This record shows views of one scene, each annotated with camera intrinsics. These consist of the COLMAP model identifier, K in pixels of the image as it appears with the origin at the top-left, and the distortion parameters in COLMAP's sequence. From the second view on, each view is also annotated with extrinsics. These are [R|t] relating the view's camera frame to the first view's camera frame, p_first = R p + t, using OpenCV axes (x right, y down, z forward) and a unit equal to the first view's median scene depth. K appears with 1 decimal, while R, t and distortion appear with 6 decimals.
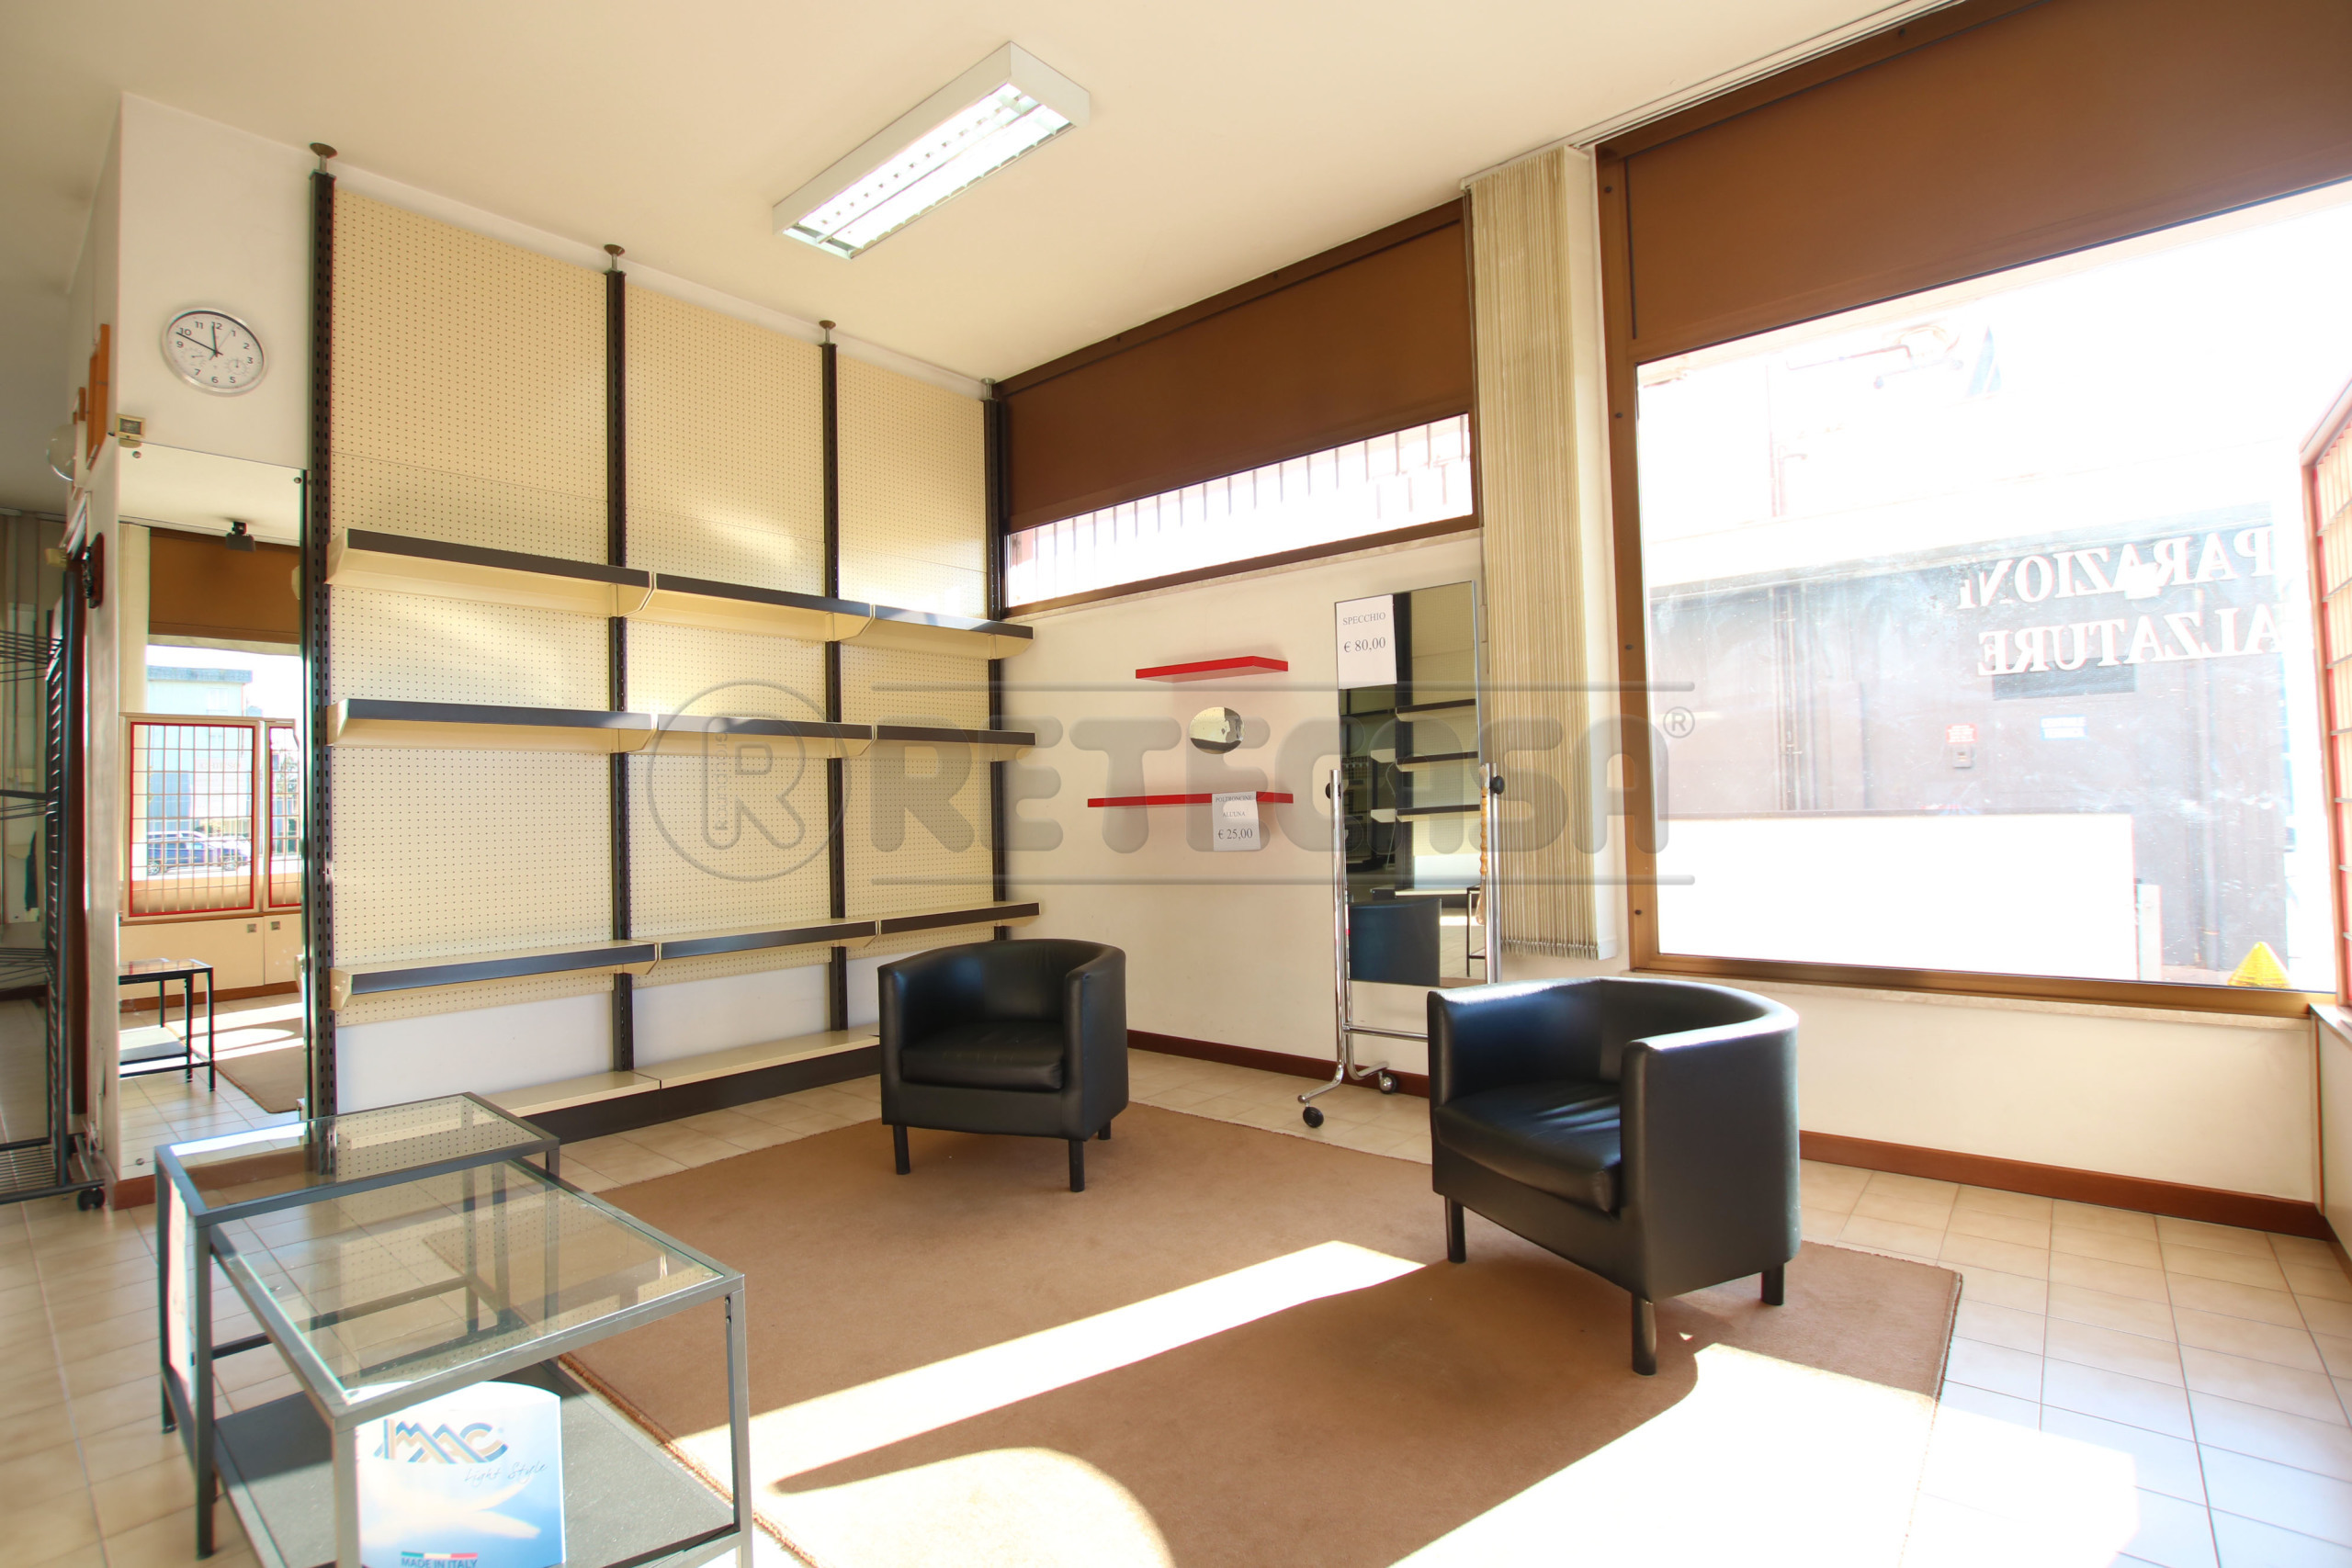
lens RADIAL K [[1092.9, 0, 1165.1], [0, 1092.9, 787.2], [0, 0, 1]] dist [-0.030909, 0.003394]
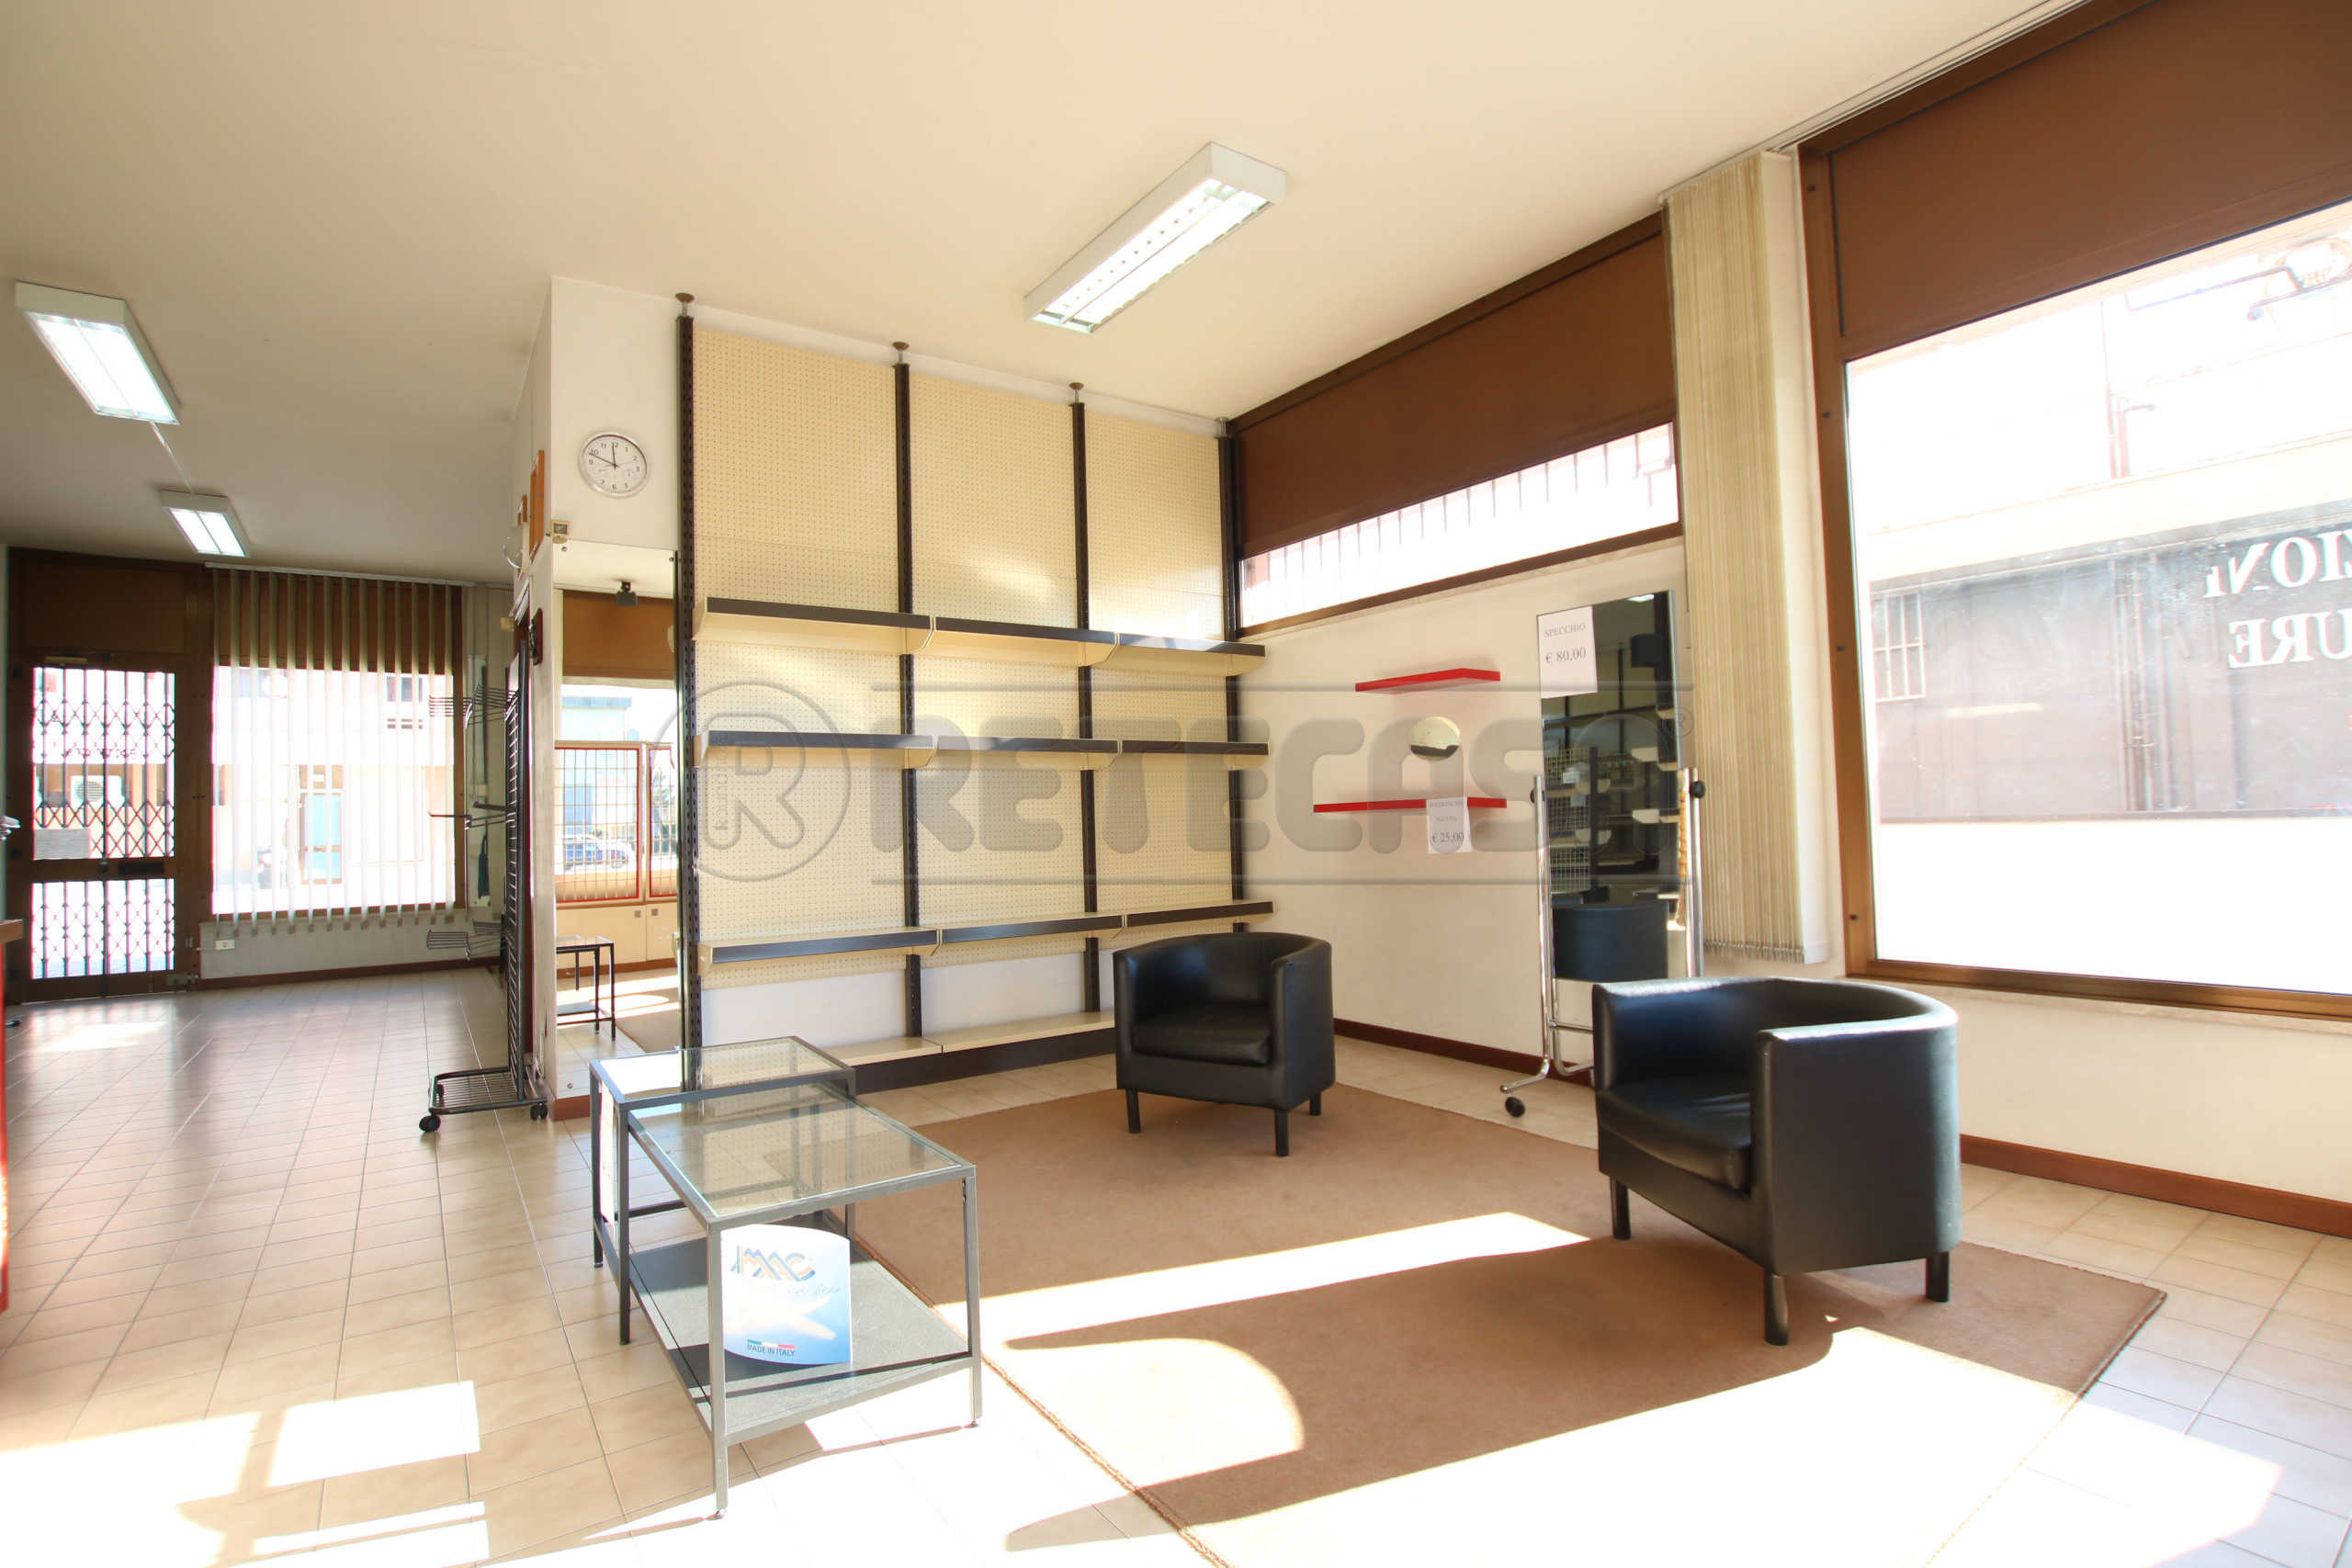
lens RADIAL K [[1092.9, 0, 1165.1], [0, 1092.9, 787.2], [0, 0, 1]] dist [-0.030909, 0.003394]
pose [[0.969025, -0.010387, -0.246744, 0.072512], [0.009626, 0.999944, -0.004292, -0.004558], [0.246775, 0.001784, 0.969071, -0.102692]]
